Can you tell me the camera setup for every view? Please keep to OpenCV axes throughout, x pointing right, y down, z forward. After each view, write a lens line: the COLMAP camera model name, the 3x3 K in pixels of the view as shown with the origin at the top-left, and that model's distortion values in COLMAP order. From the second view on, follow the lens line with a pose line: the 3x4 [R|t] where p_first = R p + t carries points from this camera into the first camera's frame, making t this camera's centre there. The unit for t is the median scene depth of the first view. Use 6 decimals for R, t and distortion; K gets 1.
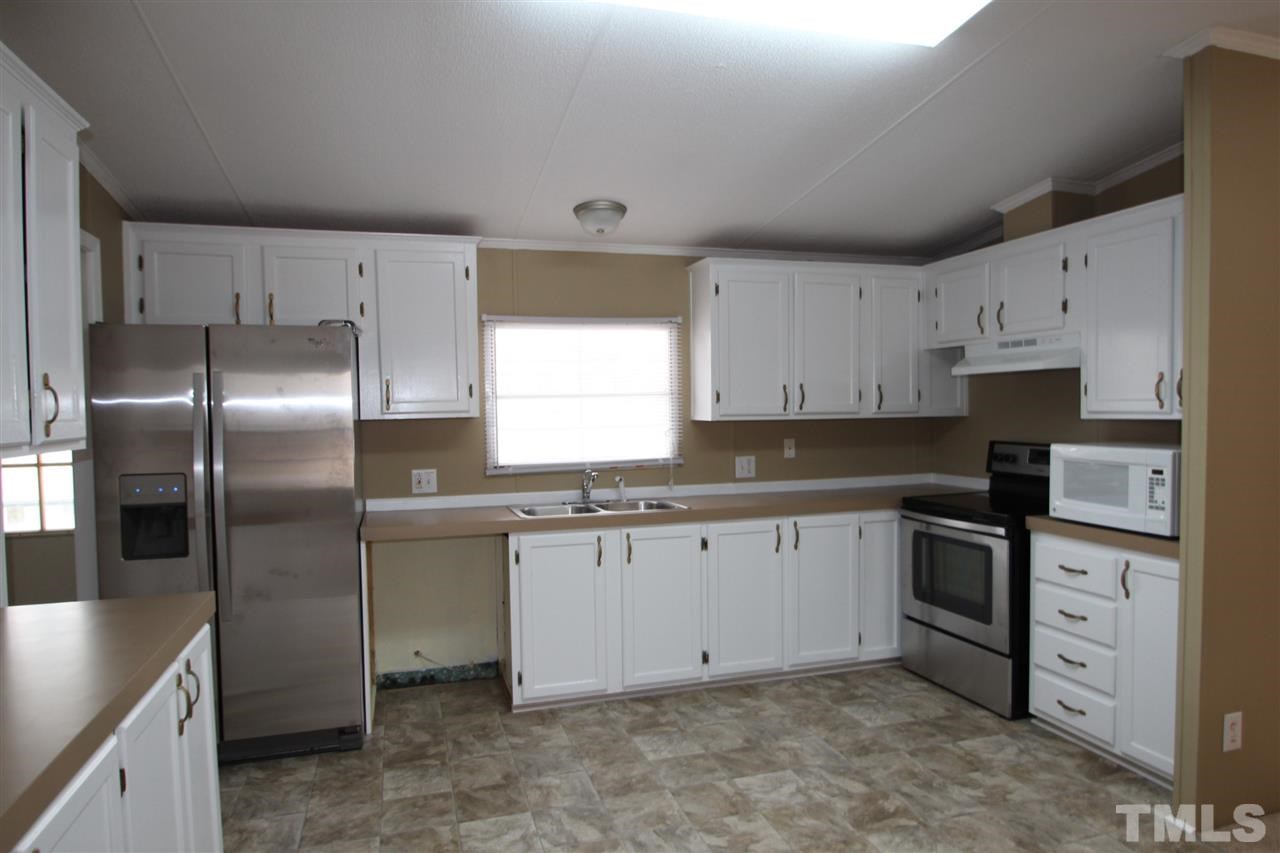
lens RADIAL K [[796.8, 0, 653.9], [0, 796.8, 428.6], [0, 0, 1]] dist [-0.018953, -0.001034]
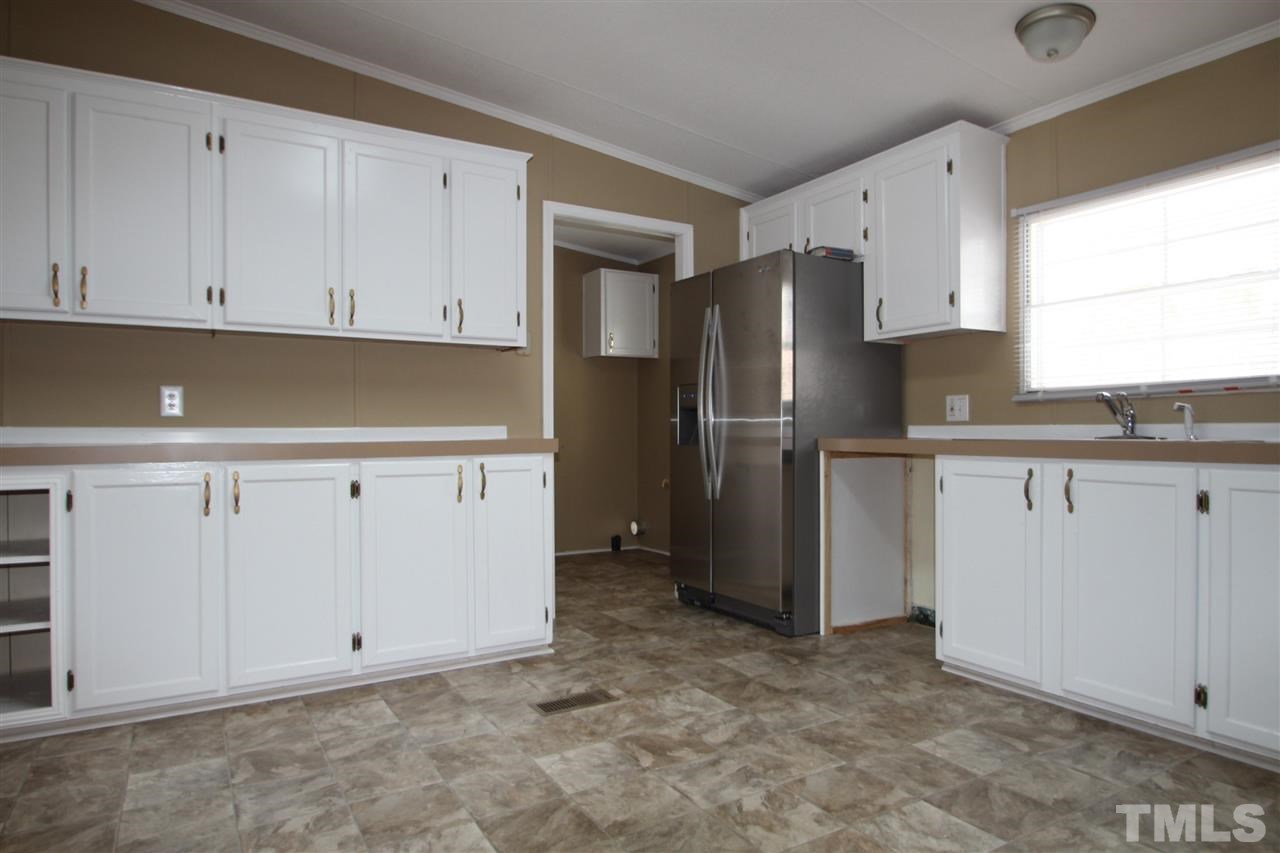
lens RADIAL K [[767.2, 0, 640.0], [0, 767.2, 426.5], [0, 0, 1]] dist [-0.026876, -0.002038]
pose [[0.230419, 0.009770, -0.973042, 0.612137], [-0.030615, 0.999527, 0.002786, 0.121667], [0.972610, 0.029147, 0.230610, 0.563727]]
